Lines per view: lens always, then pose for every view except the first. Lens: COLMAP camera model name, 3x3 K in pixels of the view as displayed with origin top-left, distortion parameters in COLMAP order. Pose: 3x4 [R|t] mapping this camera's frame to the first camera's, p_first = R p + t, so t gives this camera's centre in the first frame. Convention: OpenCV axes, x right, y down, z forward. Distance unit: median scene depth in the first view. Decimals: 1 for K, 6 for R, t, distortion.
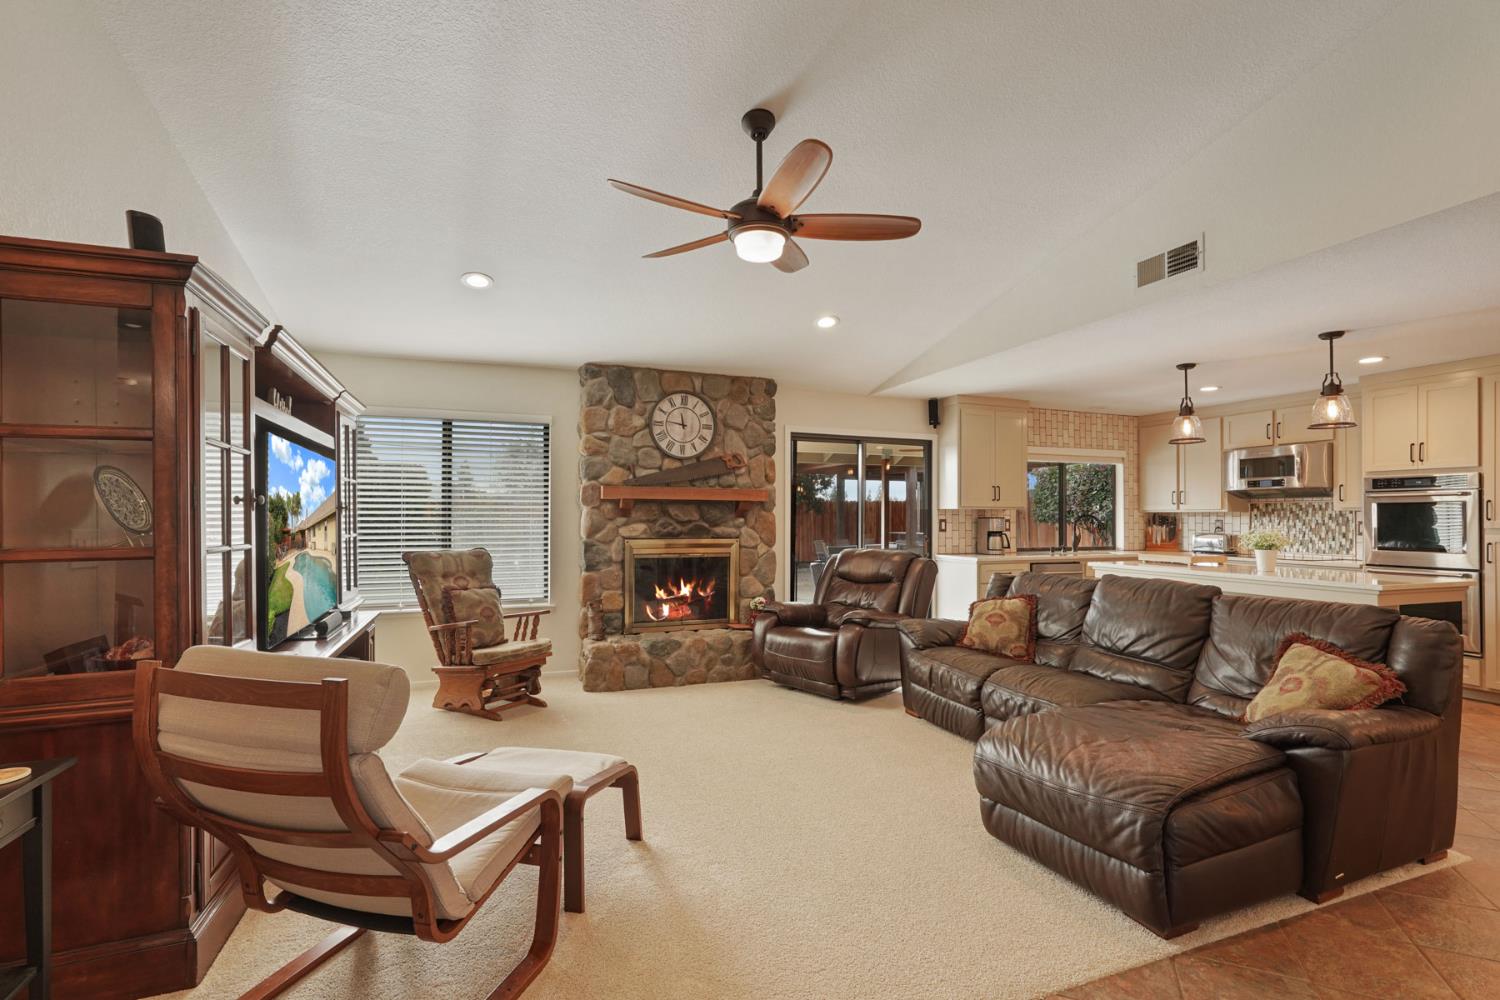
lens RADIAL K [[675.1, 0, 750.1], [0, 675.1, 512.6], [0, 0, 1]] dist [-0.015896, 0.006894]
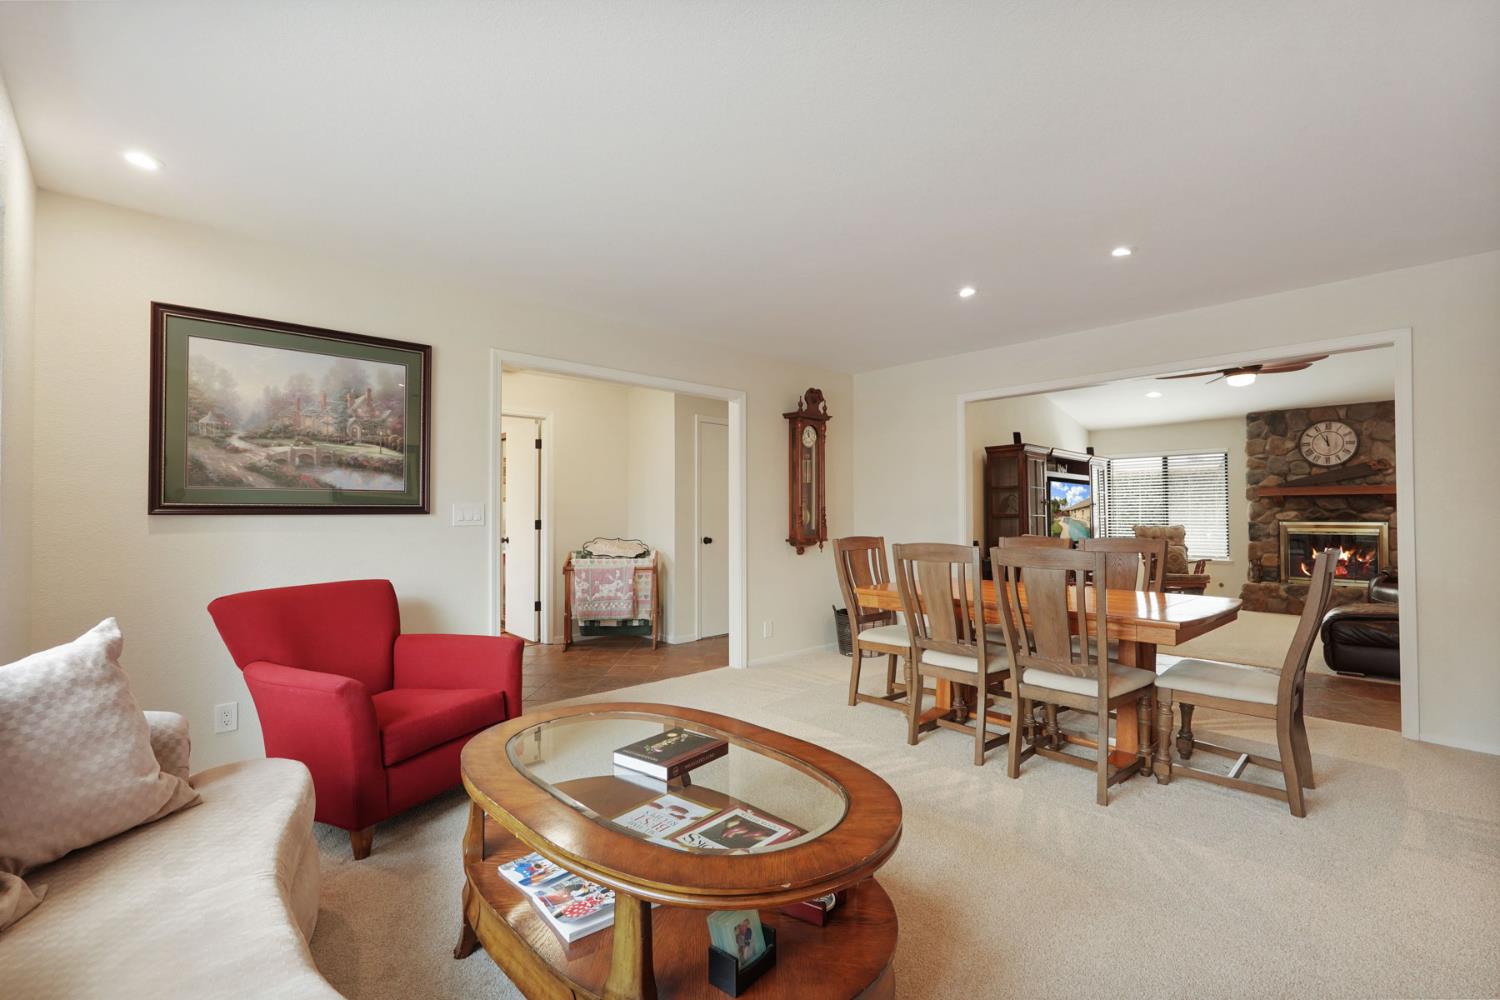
lens RADIAL K [[675.1, 0, 741.1], [0, 675.1, 502.2], [0, 0, 1]] dist [-0.015896, 0.006894]
pose [[0.377233, -0.024332, -0.925799, 0.756801], [0.004147, 0.999689, -0.024584, 0.027353], [0.926109, 0.005435, 0.377216, -0.714542]]
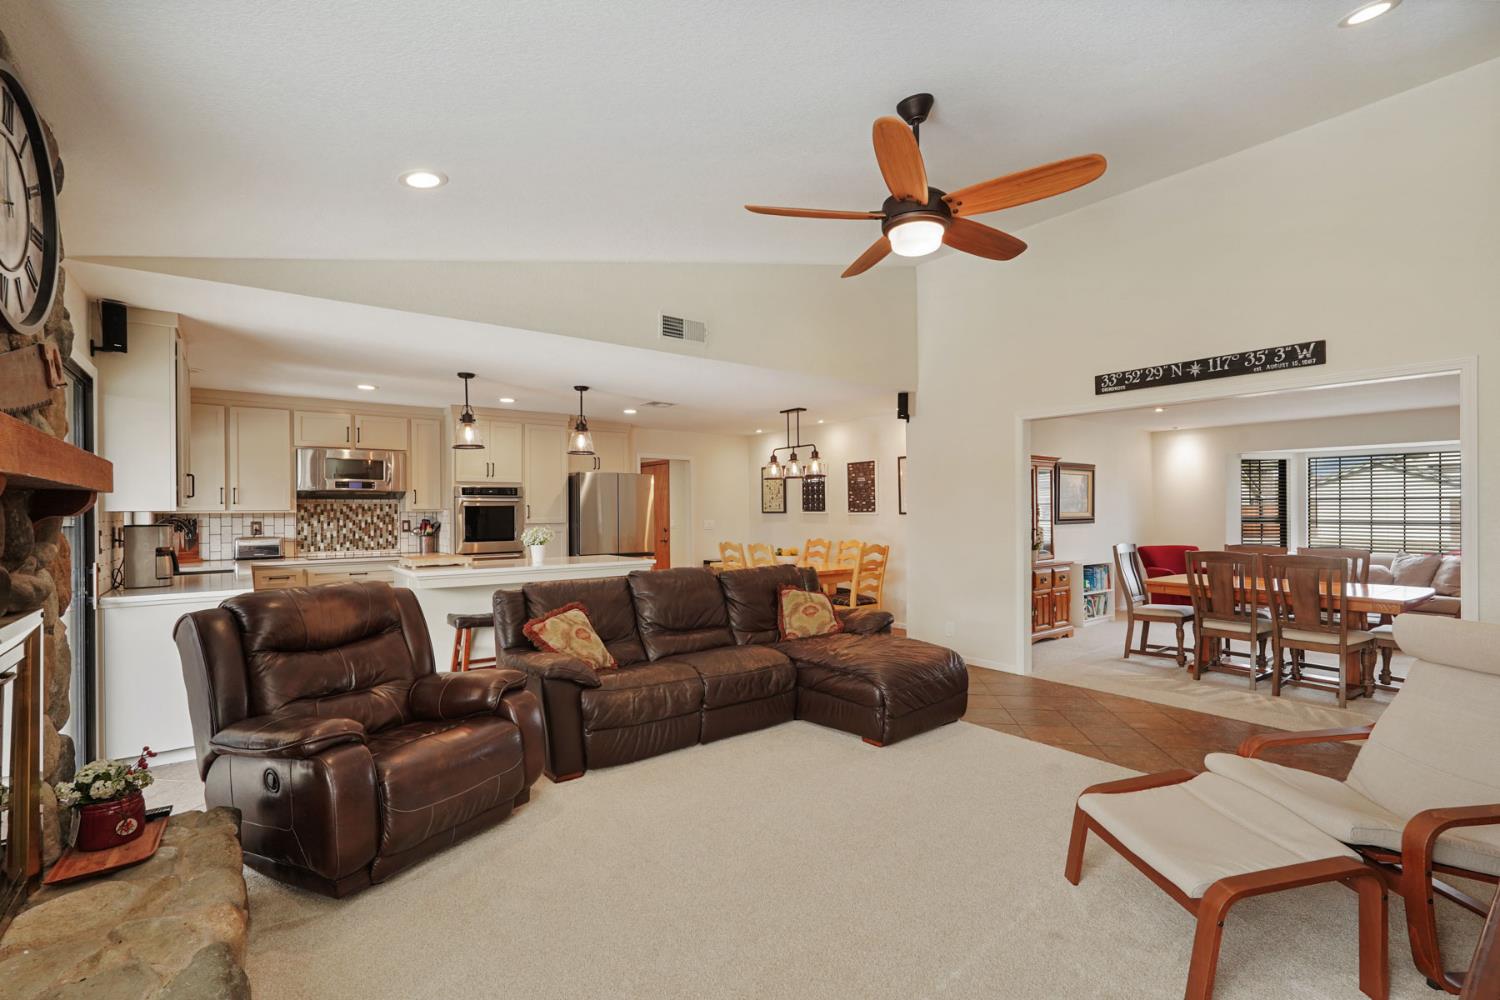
lens RADIAL K [[675.1, 0, 755.8], [0, 675.1, 508.0], [0, 0, 1]] dist [-0.015896, 0.006894]
pose [[-0.288262, 0.001664, 0.957550, -0.448535], [-0.001219, 0.999997, -0.002104, -0.007839], [-0.957551, -0.001773, -0.288259, 0.796451]]
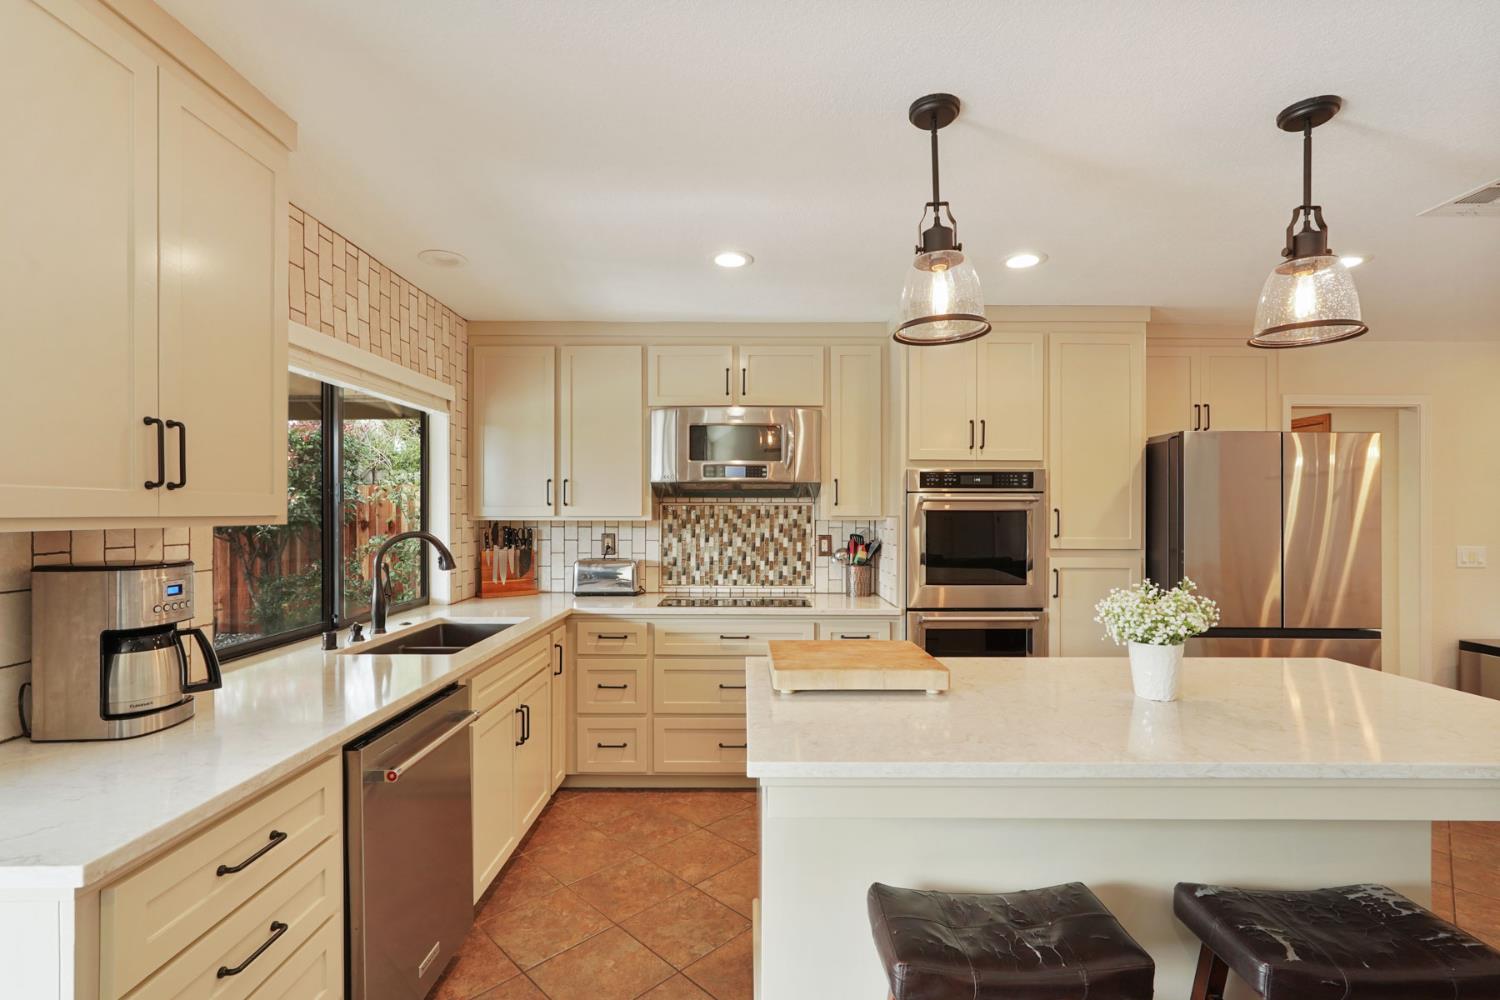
lens RADIAL K [[675.1, 0, 754.0], [0, 675.1, 512.2], [0, 0, 1]] dist [-0.015896, 0.006894]
pose [[0.352189, -0.004122, 0.935920, 0.274343], [-0.006862, 0.999952, 0.006987, -0.015199], [-0.935904, -0.008883, 0.352144, 0.883377]]
